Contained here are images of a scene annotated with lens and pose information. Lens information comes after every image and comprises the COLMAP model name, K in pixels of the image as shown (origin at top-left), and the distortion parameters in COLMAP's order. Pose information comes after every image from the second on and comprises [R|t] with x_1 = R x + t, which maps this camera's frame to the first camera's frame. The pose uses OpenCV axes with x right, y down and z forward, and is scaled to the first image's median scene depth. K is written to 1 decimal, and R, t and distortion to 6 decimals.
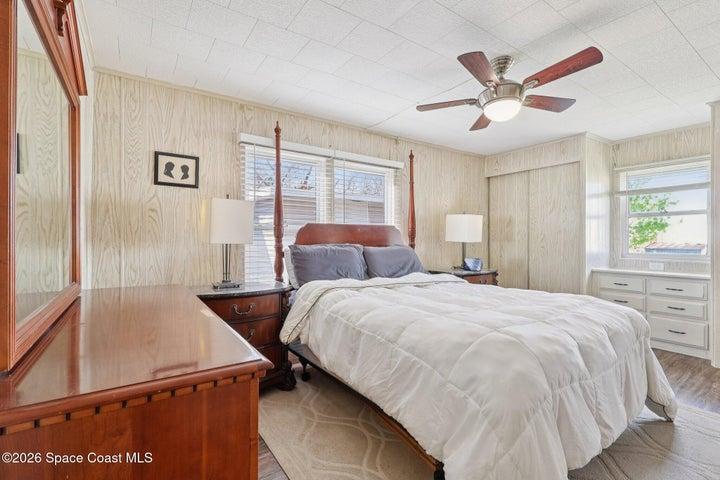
lens RADIAL K [[338.6, 0, 360.2], [0, 338.6, 244.8], [0, 0, 1]] dist [-0.001451, 0.000095]
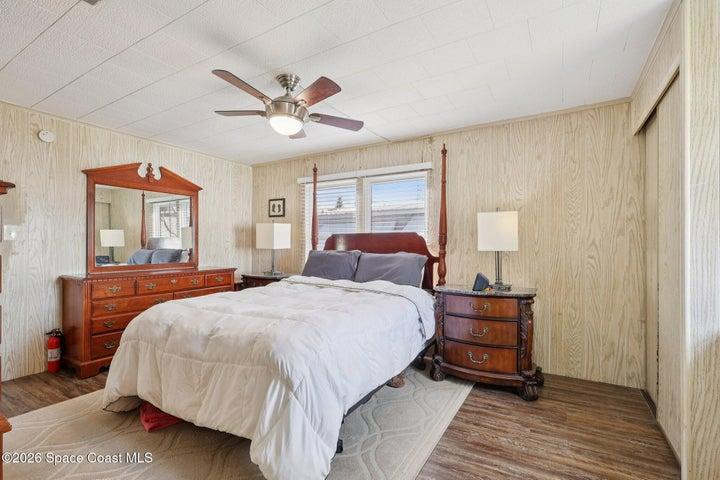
lens RADIAL K [[334.1, 0, 360.0], [0, 334.1, 240.0], [0, 0, 1]] dist [-0.000893, 0.000766]
pose [[0.431201, -0.010406, -0.902196, 0.961481], [-0.002821, 0.999913, -0.012881, -0.023492], [0.902251, 0.008100, 0.431134, 0.499402]]
